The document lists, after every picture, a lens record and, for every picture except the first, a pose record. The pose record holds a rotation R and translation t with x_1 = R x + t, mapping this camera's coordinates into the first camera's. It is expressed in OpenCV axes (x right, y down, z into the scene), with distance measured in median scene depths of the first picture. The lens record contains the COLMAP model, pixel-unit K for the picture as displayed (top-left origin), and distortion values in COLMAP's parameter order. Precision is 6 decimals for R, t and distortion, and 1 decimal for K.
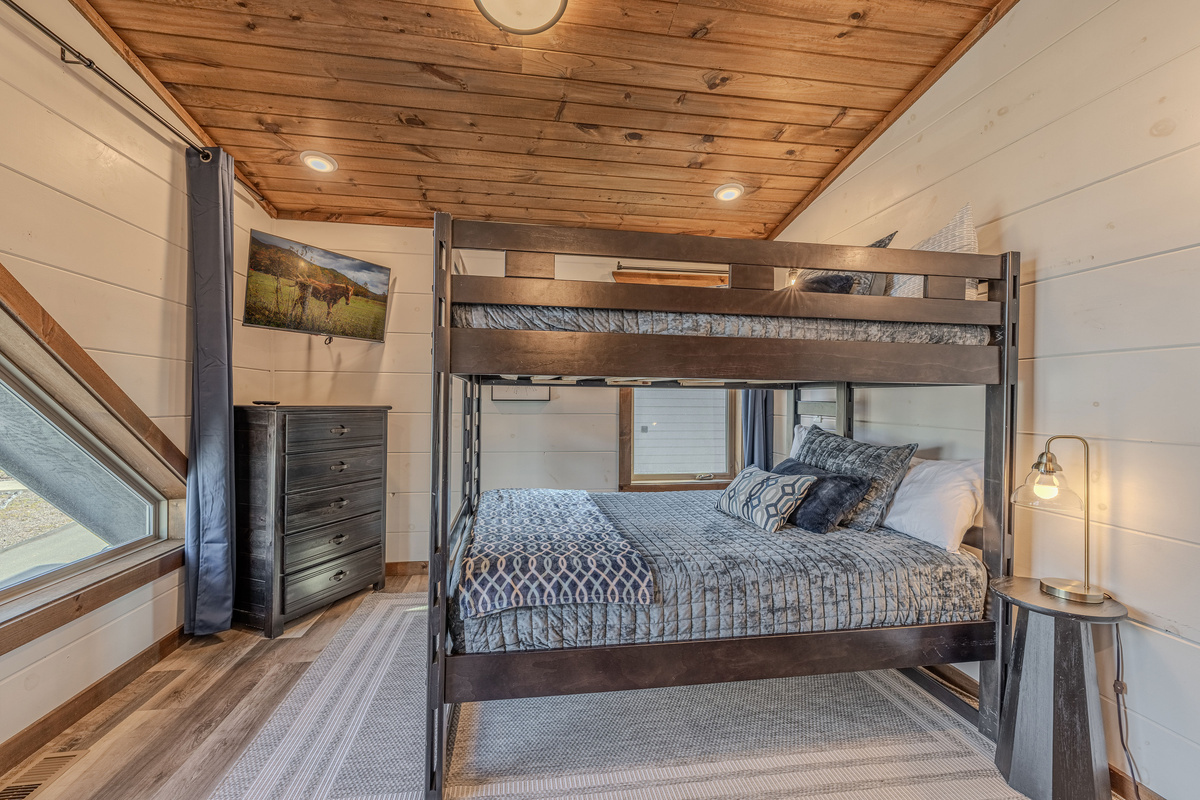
lens RADIAL K [[501.9, 0, 598.3], [0, 501.9, 401.7], [0, 0, 1]] dist [-0.000681, -0.000077]
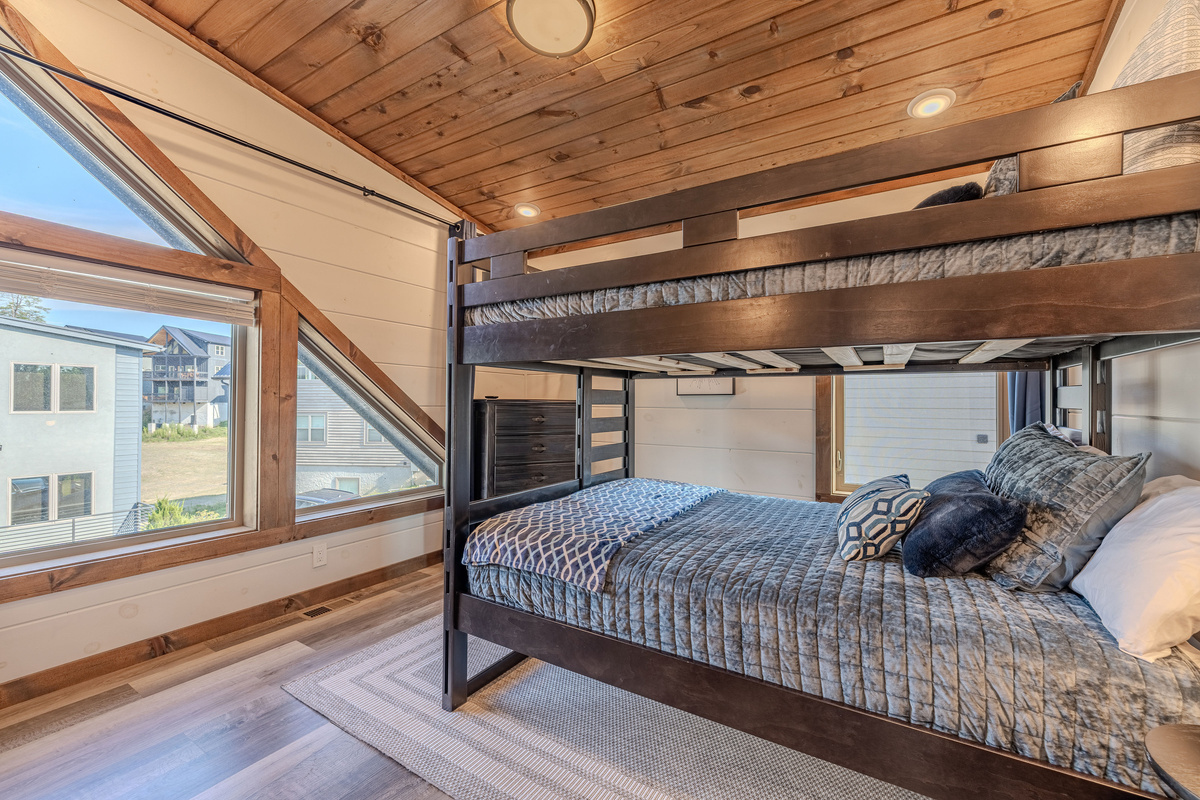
lens RADIAL K [[501.9, 0, 596.3], [0, 501.9, 399.7], [0, 0, 1]] dist [-0.000681, -0.000077]
pose [[0.754047, -0.009179, -0.656756, 0.662113], [-0.000333, 0.999897, -0.014357, 0.042294], [0.656820, 0.011045, 0.753966, 0.240557]]
